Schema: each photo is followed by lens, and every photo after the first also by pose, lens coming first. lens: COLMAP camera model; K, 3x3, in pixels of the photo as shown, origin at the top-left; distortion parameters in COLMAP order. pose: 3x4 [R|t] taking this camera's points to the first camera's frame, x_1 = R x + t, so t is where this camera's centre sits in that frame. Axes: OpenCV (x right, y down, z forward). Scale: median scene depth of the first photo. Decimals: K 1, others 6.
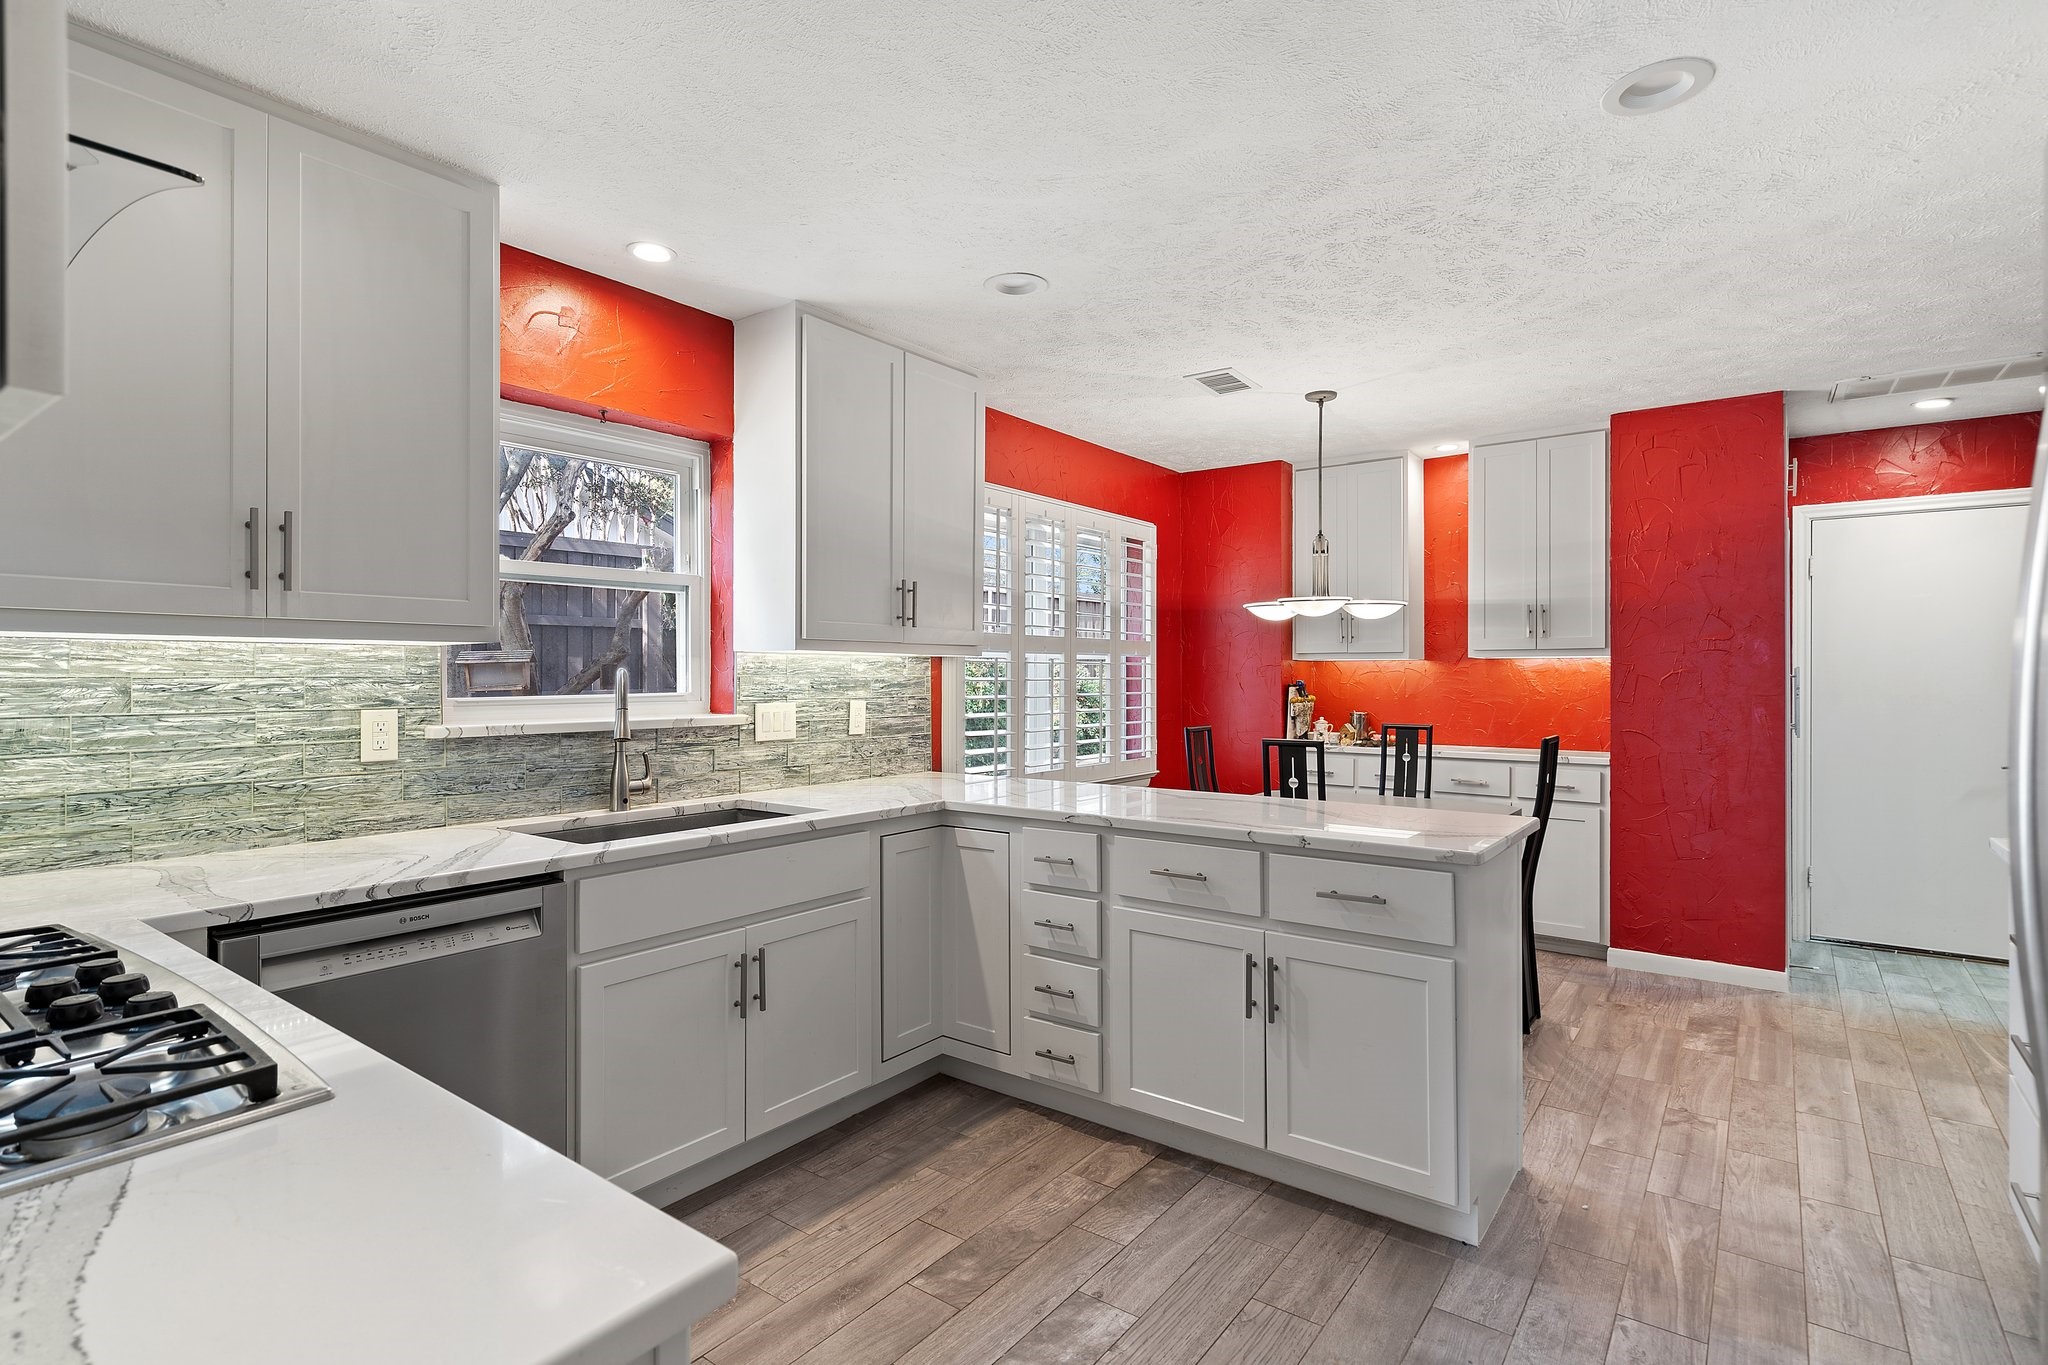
lens RADIAL K [[998.5, 0, 1002.0], [0, 998.5, 676.3], [0, 0, 1]] dist [0.005221, -0.001379]
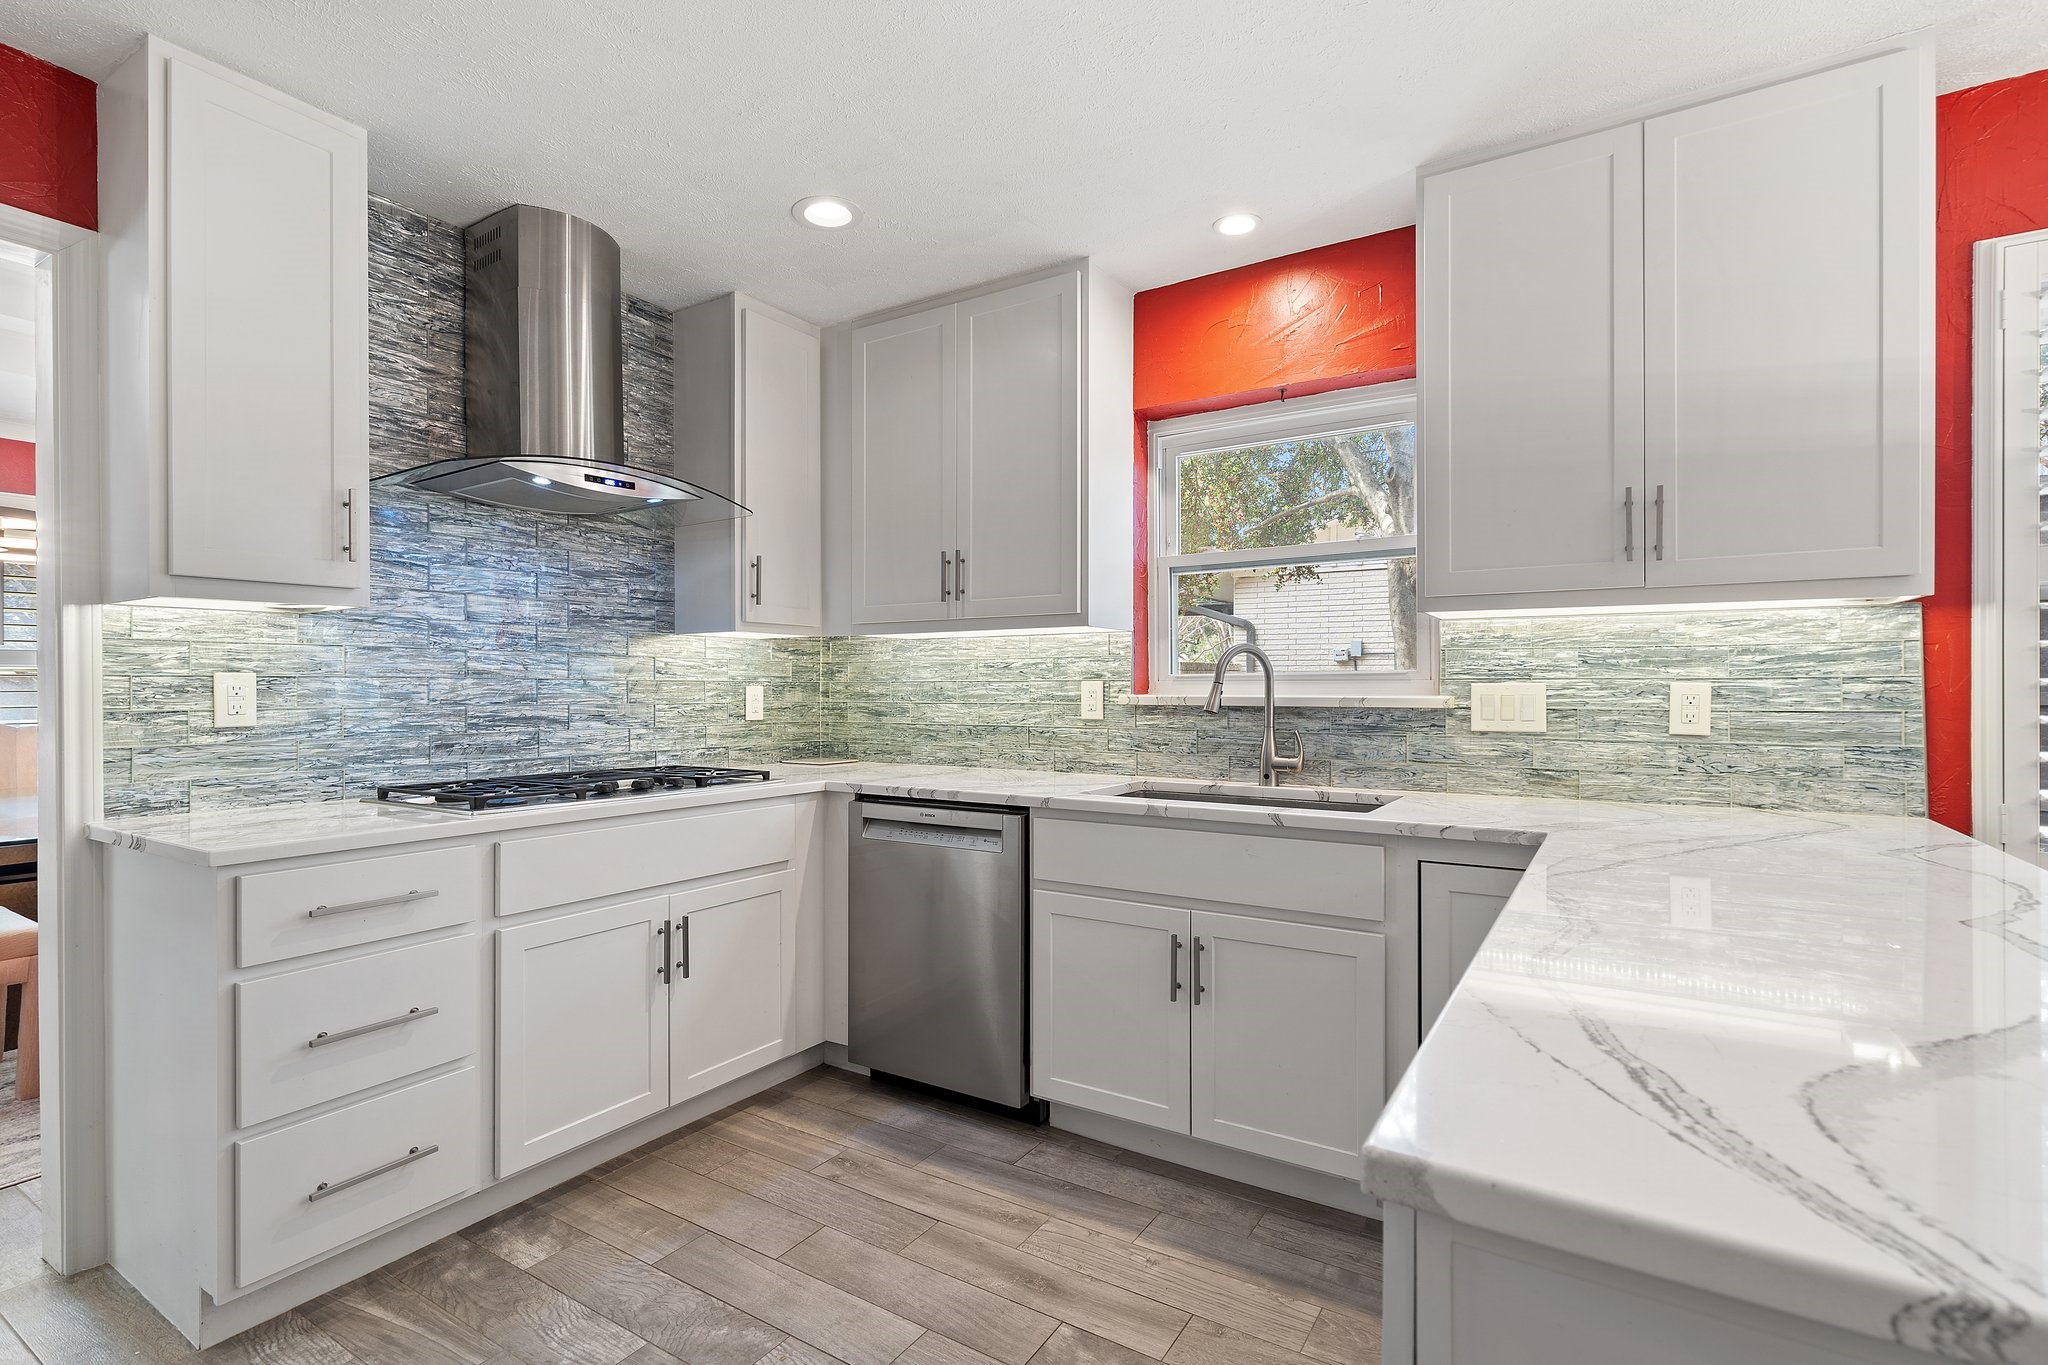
lens RADIAL K [[964.7, 0, 1016.9], [0, 964.7, 685.4], [0, 0, 1]] dist [0.000346, 0.000670]
pose [[0.090778, 0.001035, -0.995871, 0.639687], [0.002249, 0.999997, 0.001244, 0.036151], [0.995869, -0.002353, 0.090776, 0.753688]]
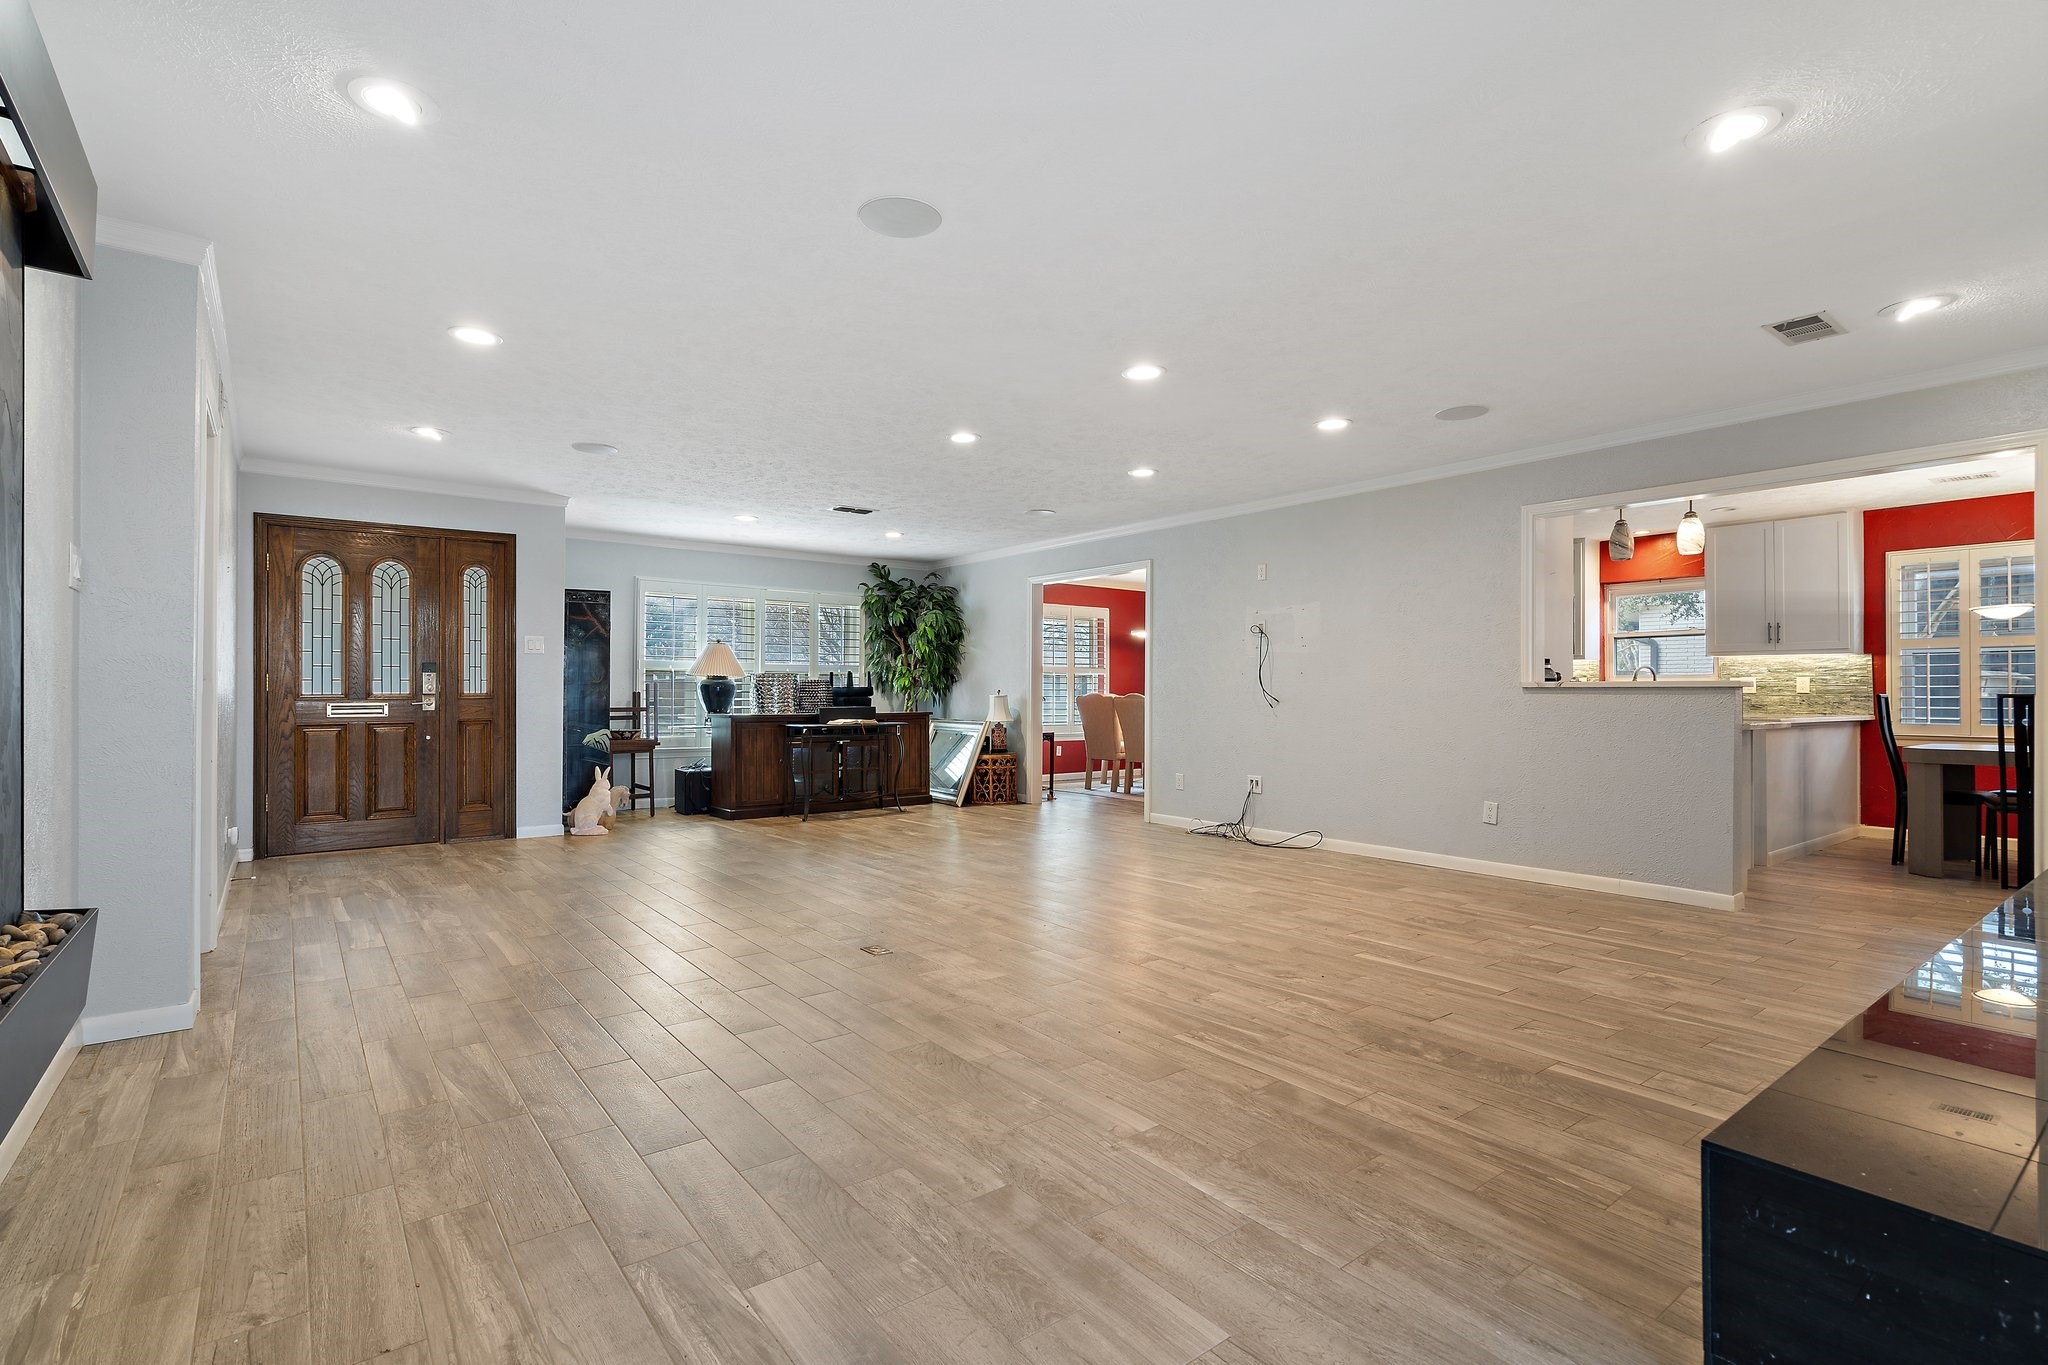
lens RADIAL K [[964.7, 0, 1005.9], [0, 964.7, 686.3], [0, 0, 1]] dist [0.000346, 0.000670]
pose [[-0.254744, -0.004924, -0.966996, 3.345272], [-0.001972, 0.999988, -0.004573, 0.082949], [0.967007, 0.000742, -0.254750, -0.172235]]
